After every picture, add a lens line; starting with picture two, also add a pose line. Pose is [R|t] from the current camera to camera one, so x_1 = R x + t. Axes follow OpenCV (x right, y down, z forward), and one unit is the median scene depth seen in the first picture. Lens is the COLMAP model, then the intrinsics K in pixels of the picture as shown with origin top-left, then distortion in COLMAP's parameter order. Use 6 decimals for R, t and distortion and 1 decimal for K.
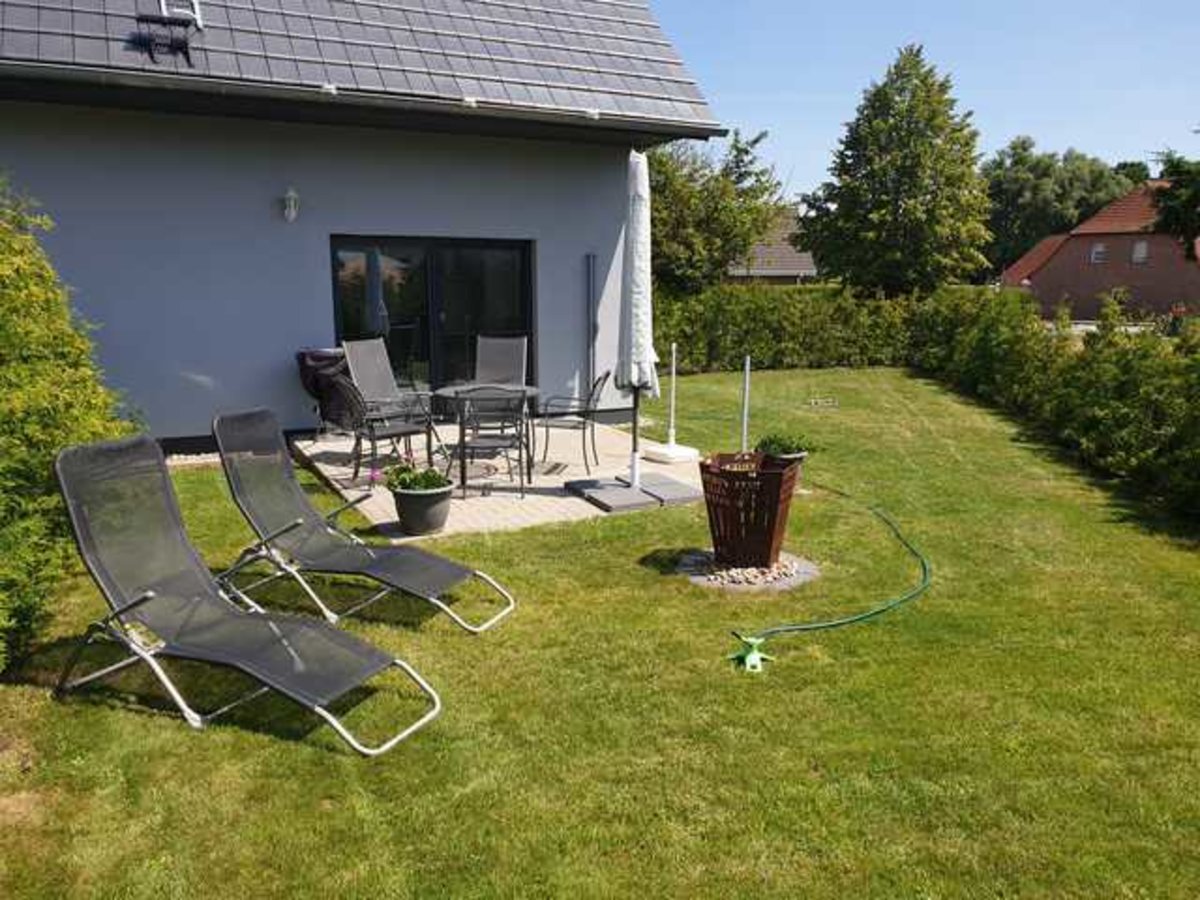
lens RADIAL K [[903.3, 0, 609.1], [0, 903.3, 456.6], [0, 0, 1]] dist [0.006491, 0.013338]
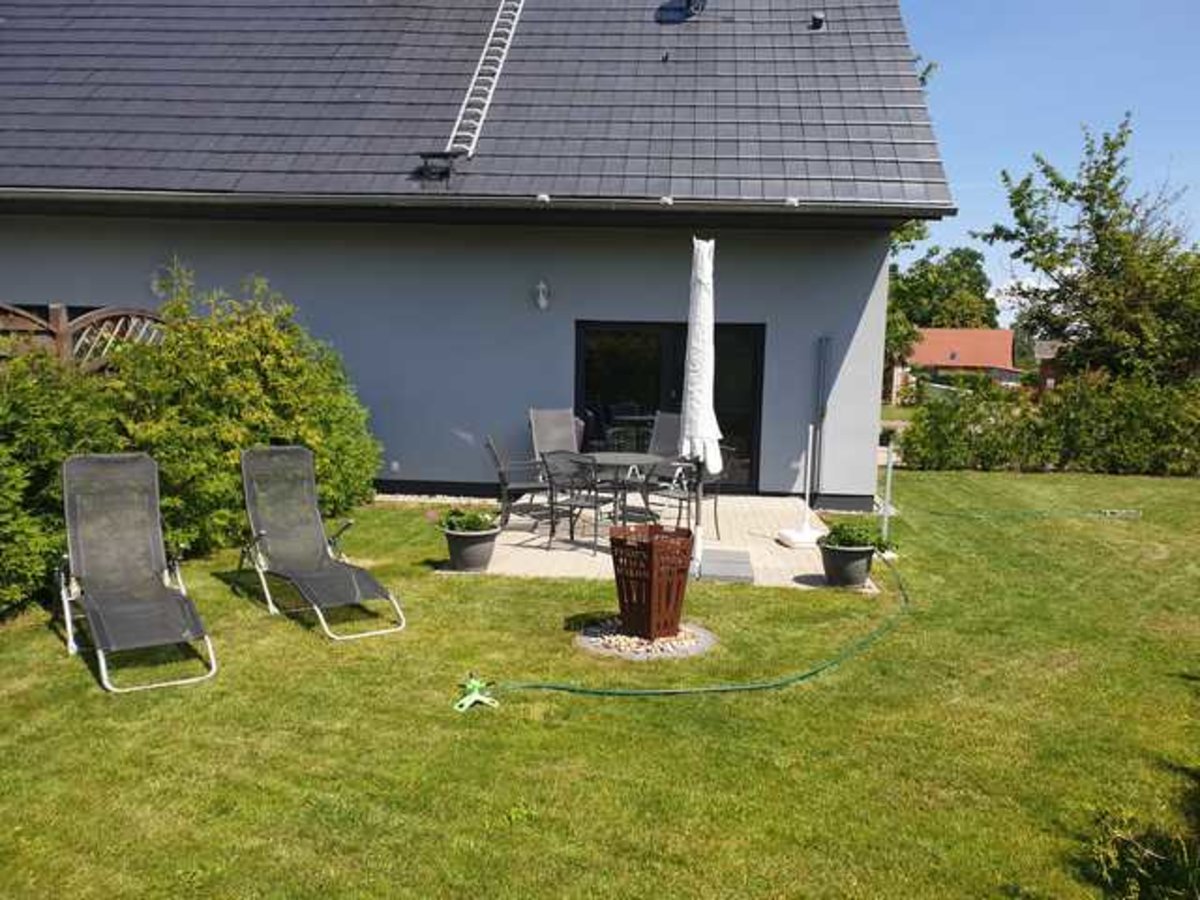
lens RADIAL K [[905.3, 0, 627.5], [0, 905.3, 453.7], [0, 0, 1]] dist [0.013606, 0.005855]
pose [[0.872013, 0.071538, -0.484227, 0.472360], [-0.117386, 0.990958, -0.064991, -0.010394], [0.475199, 0.113514, 0.872525, 0.065173]]
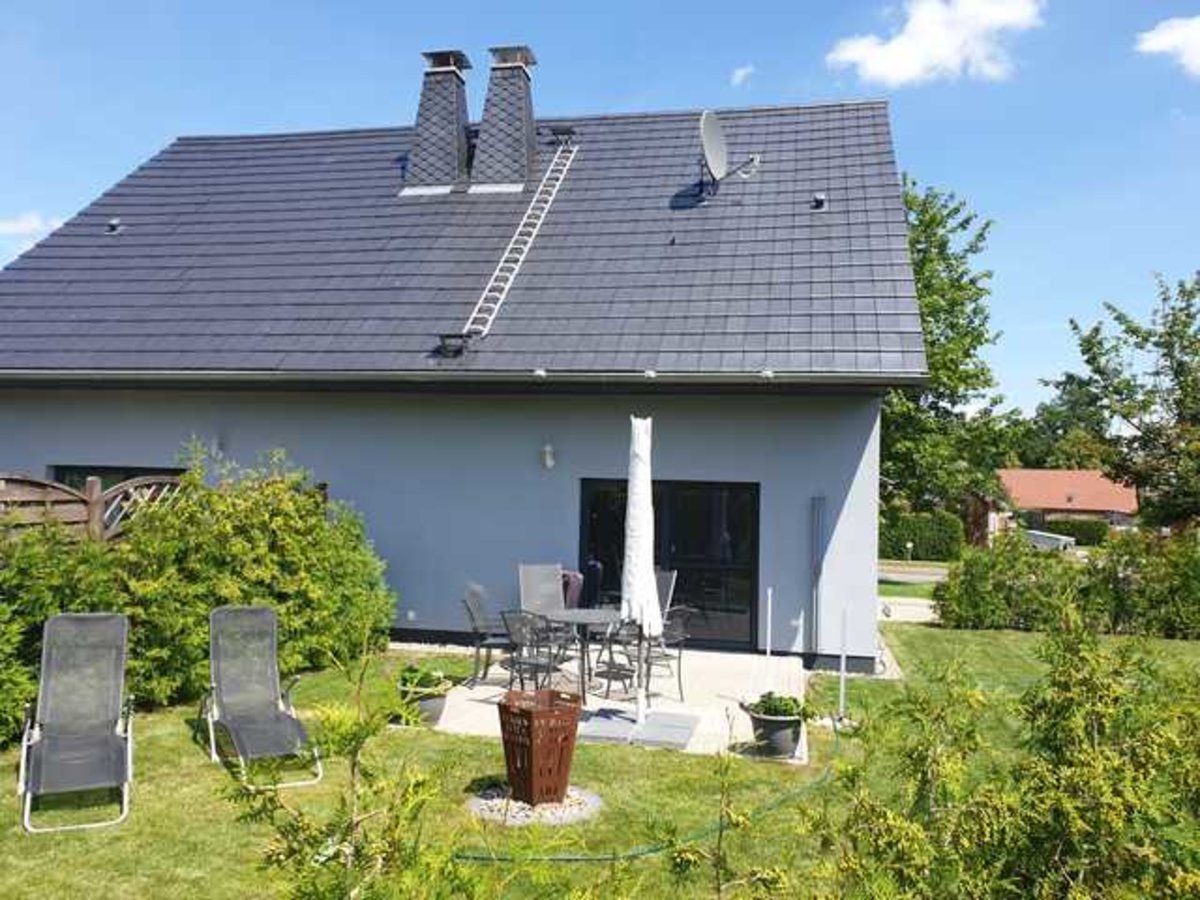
lens RADIAL K [[903.3, 0, 609.1], [0, 903.3, 456.6], [0, 0, 1]] dist [0.006491, 0.013338]
pose [[0.797642, -0.003089, -0.603124, 0.675702], [-0.143469, 0.970312, -0.194709, -0.061245], [0.585820, 0.241837, 0.773518, 0.105917]]
